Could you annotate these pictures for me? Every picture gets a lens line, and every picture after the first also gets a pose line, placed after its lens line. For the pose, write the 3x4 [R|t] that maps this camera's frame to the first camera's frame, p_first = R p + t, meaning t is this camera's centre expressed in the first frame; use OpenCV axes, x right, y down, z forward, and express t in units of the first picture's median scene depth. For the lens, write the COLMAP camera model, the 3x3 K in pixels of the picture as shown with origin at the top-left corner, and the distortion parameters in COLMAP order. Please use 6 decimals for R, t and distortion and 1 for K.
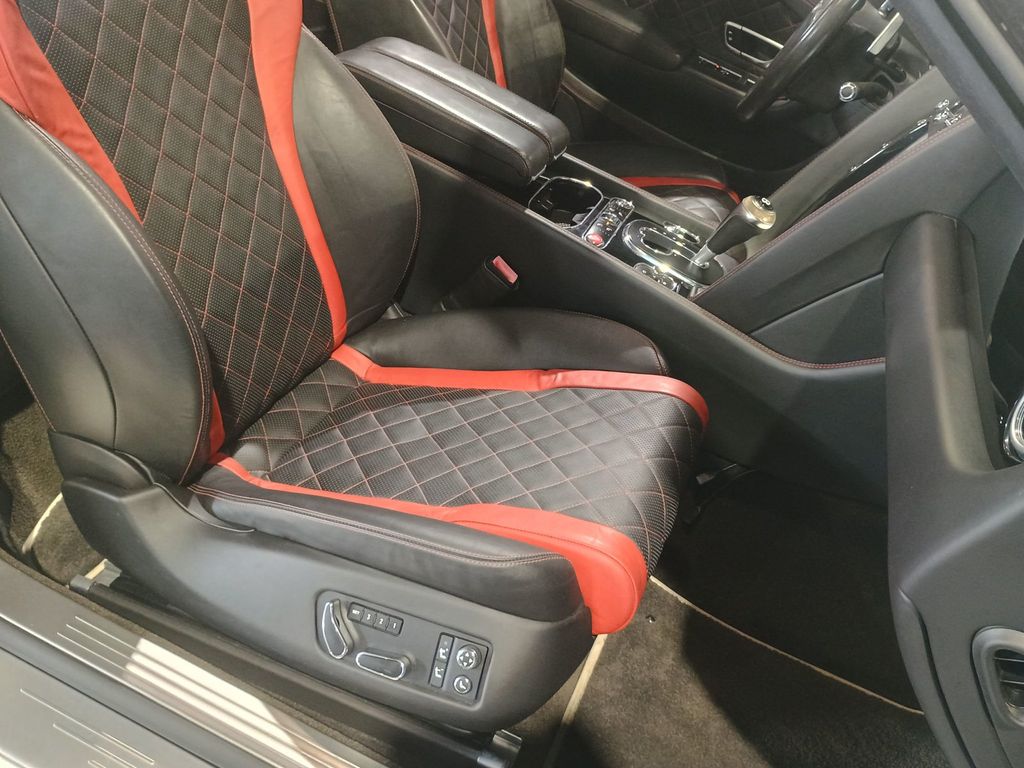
lens RADIAL K [[886.9, 0, 521.7], [0, 886.9, 386.6], [0, 0, 1]] dist [0.063646, -0.080225]
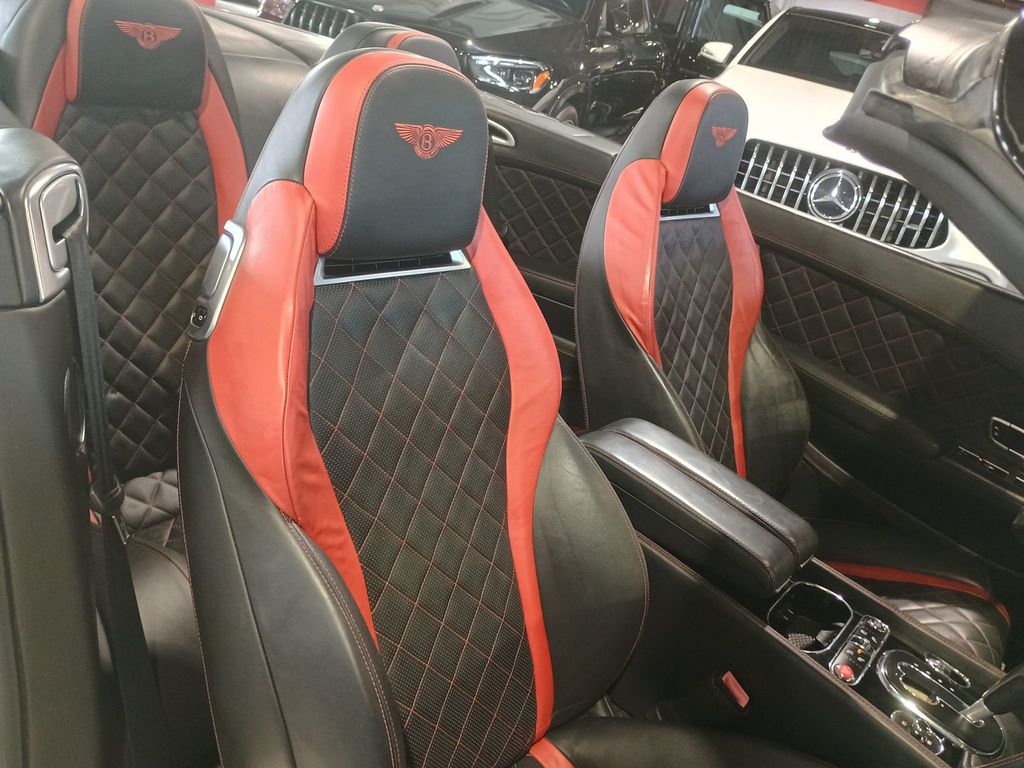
lens RADIAL K [[886.9, 0, 526.8], [0, 886.9, 388.9], [0, 0, 1]] dist [0.063646, -0.080225]
pose [[0.968035, 0.098472, -0.230677, -0.044968], [-0.164535, 0.943477, -0.287716, -0.126564], [0.189306, 0.316473, 0.929520, 0.035533]]
